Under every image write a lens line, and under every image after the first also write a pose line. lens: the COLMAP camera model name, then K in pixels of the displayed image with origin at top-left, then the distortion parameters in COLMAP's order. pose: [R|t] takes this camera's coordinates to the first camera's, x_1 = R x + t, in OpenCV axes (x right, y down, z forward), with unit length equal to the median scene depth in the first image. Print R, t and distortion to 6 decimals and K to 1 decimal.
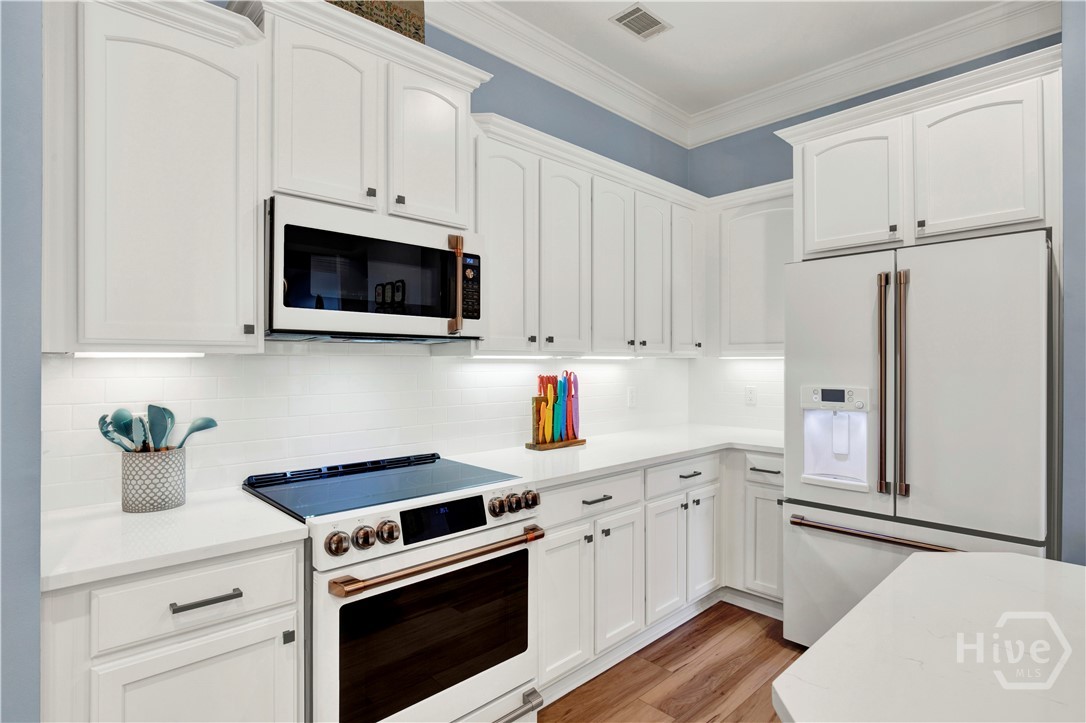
lens RADIAL K [[545.3, 0, 543.0], [0, 545.3, 361.5], [0, 0, 1]] dist [-0.000533, -0.000039]
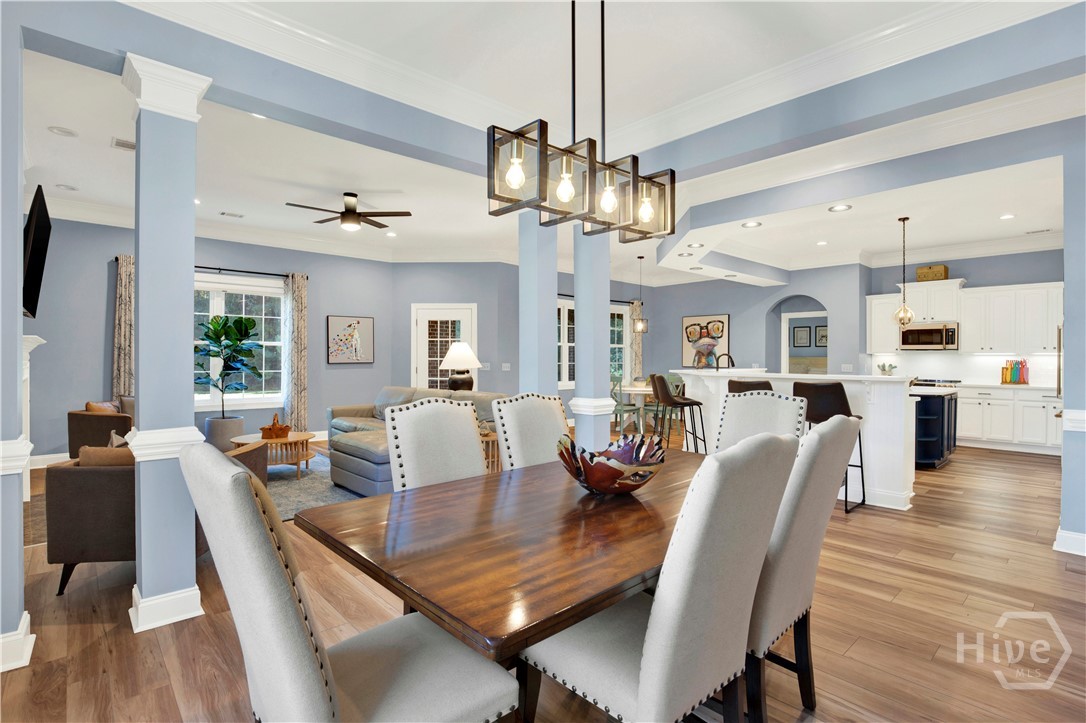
lens RADIAL K [[540.4, 0, 543.0], [0, 540.4, 361.5], [0, 0, 1]] dist [-0.022185, 0.000822]
pose [[-0.014380, 0.006692, -0.999874, 3.896442], [-0.002580, 0.999974, 0.006730, 0.028599], [0.999893, 0.002677, -0.014362, -1.977660]]
